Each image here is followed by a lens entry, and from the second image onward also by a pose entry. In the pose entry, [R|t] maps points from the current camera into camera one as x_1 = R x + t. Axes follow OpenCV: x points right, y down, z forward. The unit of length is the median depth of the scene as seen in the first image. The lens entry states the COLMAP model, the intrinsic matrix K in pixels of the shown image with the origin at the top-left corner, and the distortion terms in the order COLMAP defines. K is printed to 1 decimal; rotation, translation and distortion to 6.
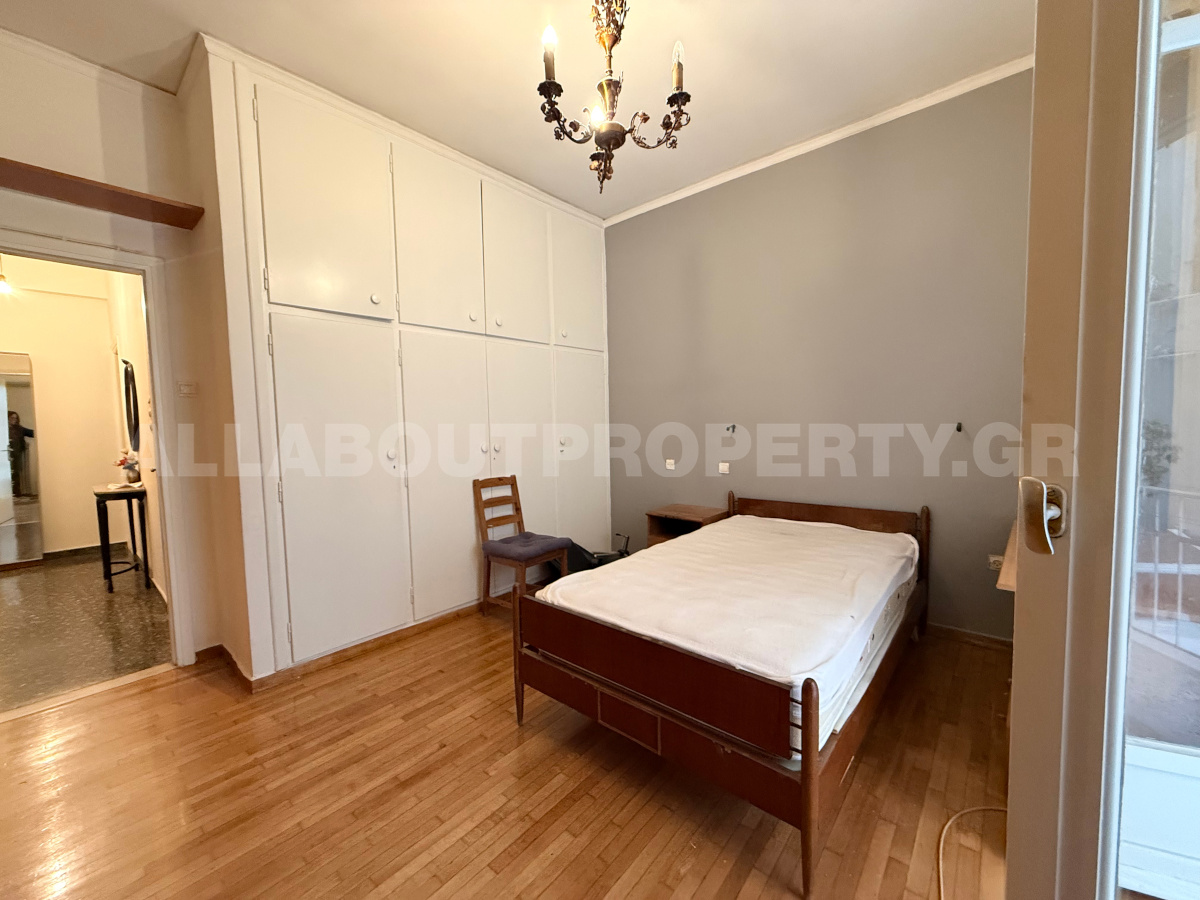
lens RADIAL K [[477.6, 0, 597.6], [0, 477.6, 448.5], [0, 0, 1]] dist [0.001580, -0.000398]
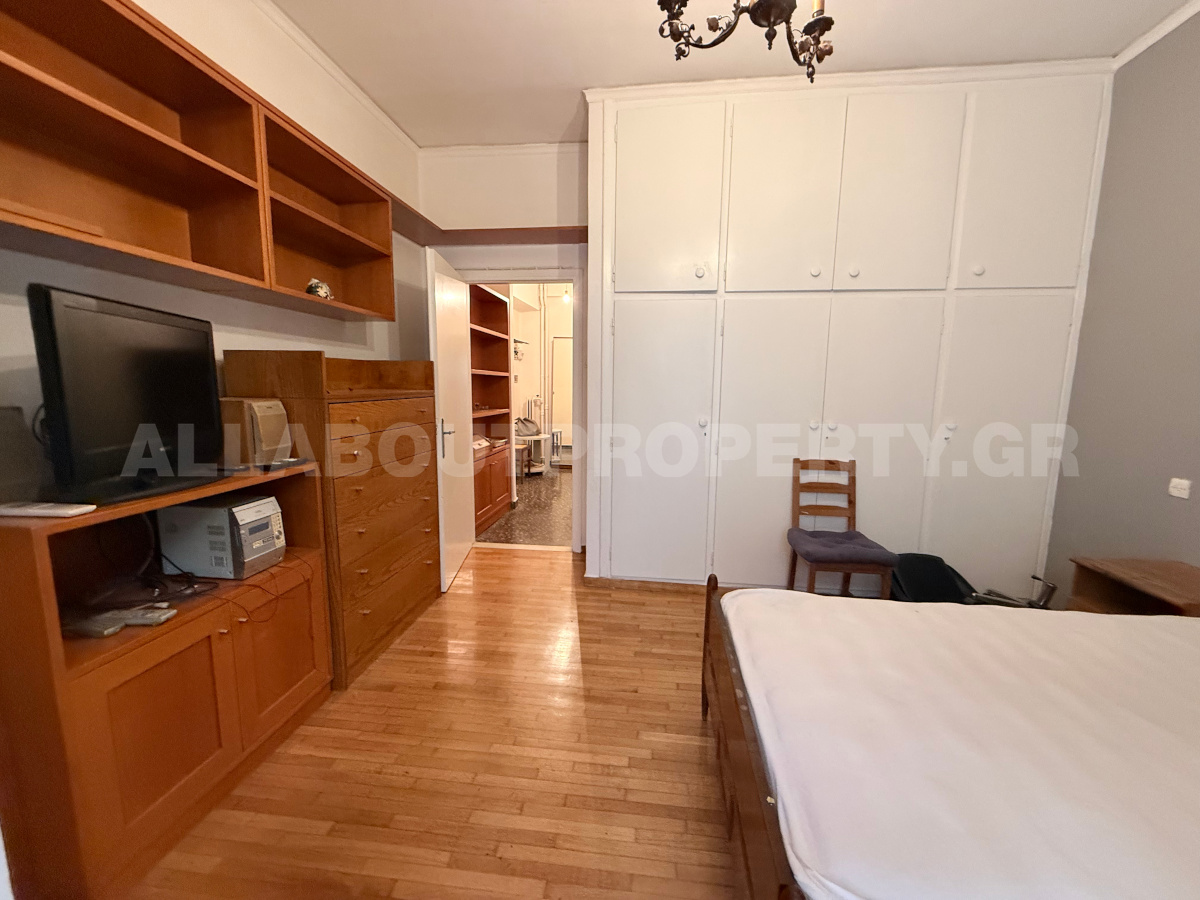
lens RADIAL K [[477.6, 0, 600.3], [0, 477.6, 448.1], [0, 0, 1]] dist [0.001580, -0.000398]
pose [[0.560397, 0.139105, -0.816459, 0.269720], [-0.073902, 0.990261, 0.117992, -0.032859], [0.824920, -0.005785, 0.565220, 0.188487]]
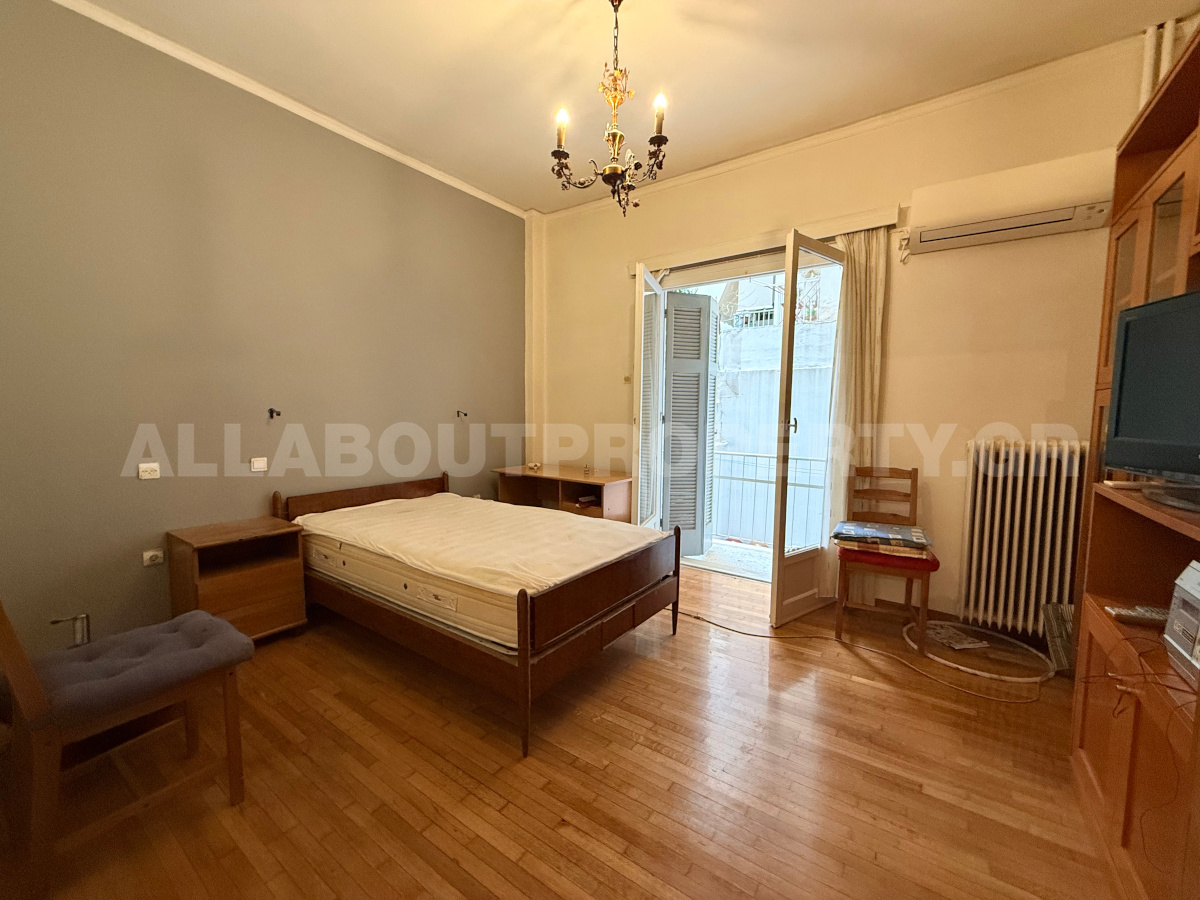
lens RADIAL K [[477.6, 0, 604.5], [0, 477.6, 446.9], [0, 0, 1]] dist [0.001580, -0.000398]
pose [[-0.106008, -0.048387, 0.993187, -0.632352], [0.051427, 0.997212, 0.054072, -0.000195], [-0.993035, 0.056809, -0.103224, 0.592543]]
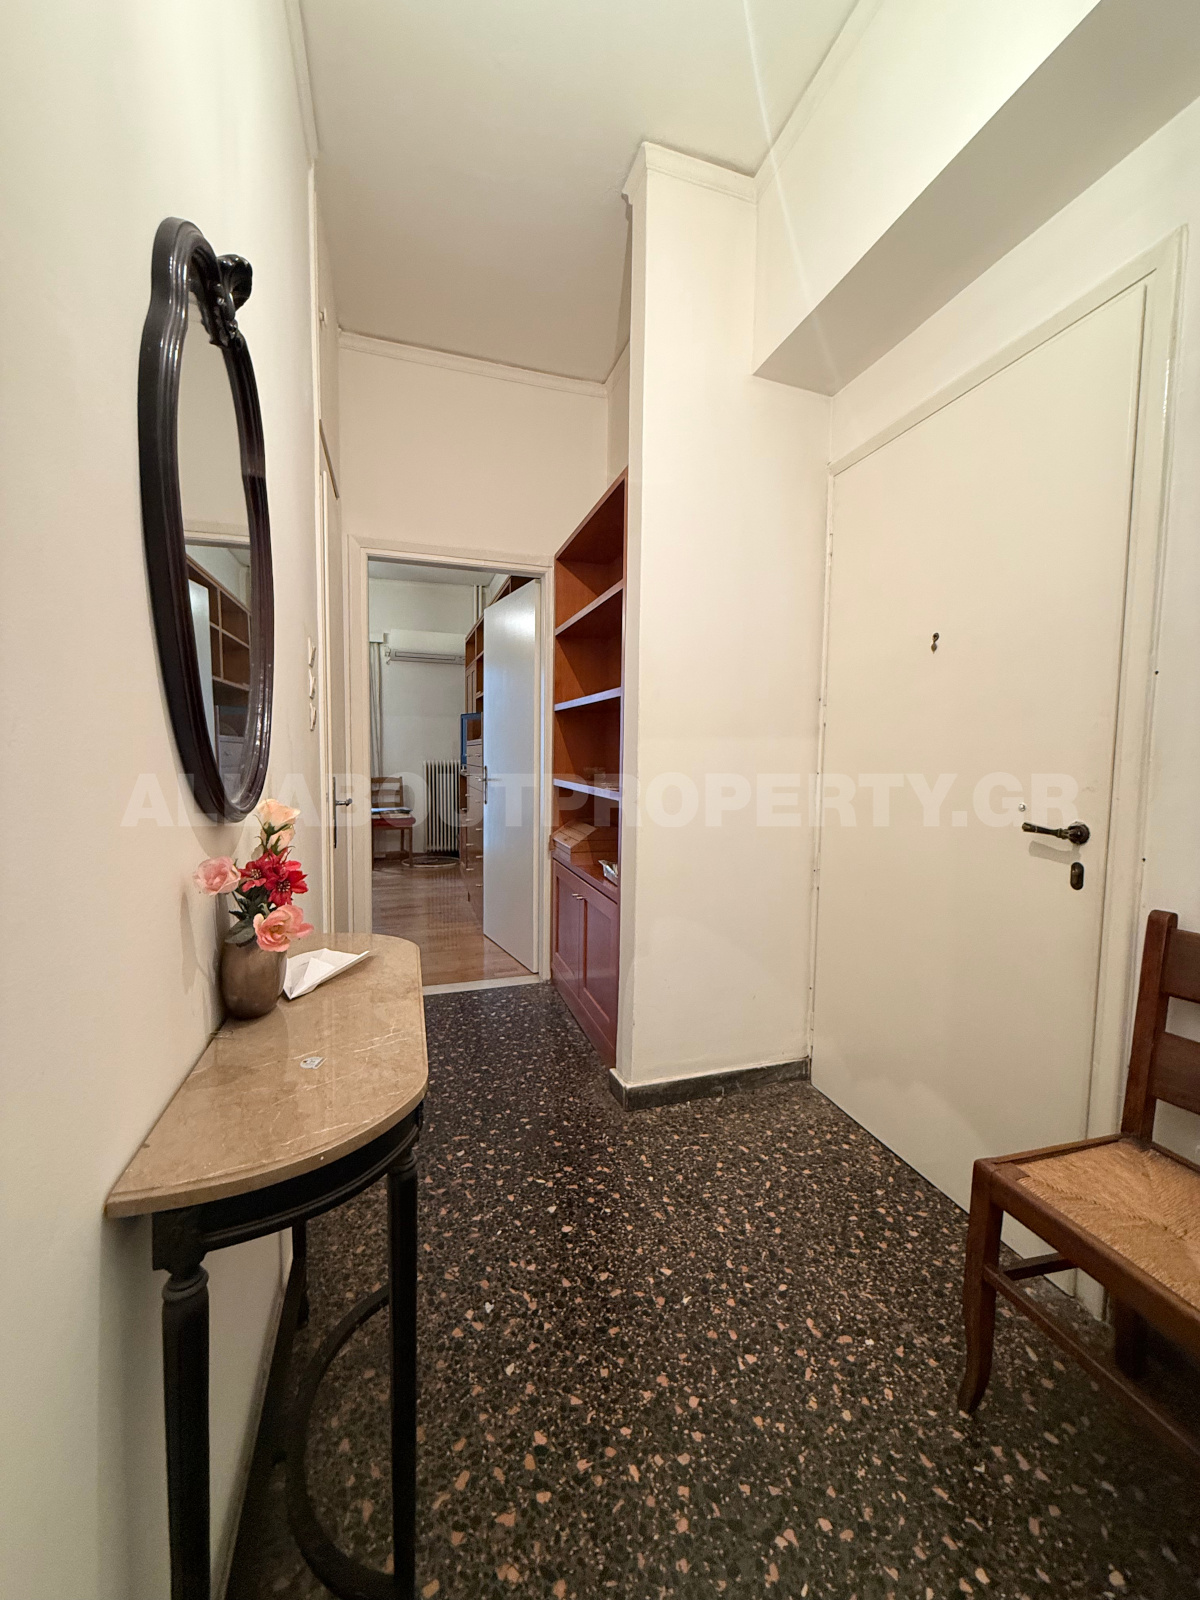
lens RADIAL K [[636.8, 0, 602.2], [0, 636.8, 798.7], [0, 0, 1]] dist [0.001580, -0.000398]
pose [[-0.856699, -0.024432, 0.515238, -1.694855], [0.039497, 0.992838, 0.112752, -0.033663], [-0.514303, 0.116945, -0.849598, 1.588664]]
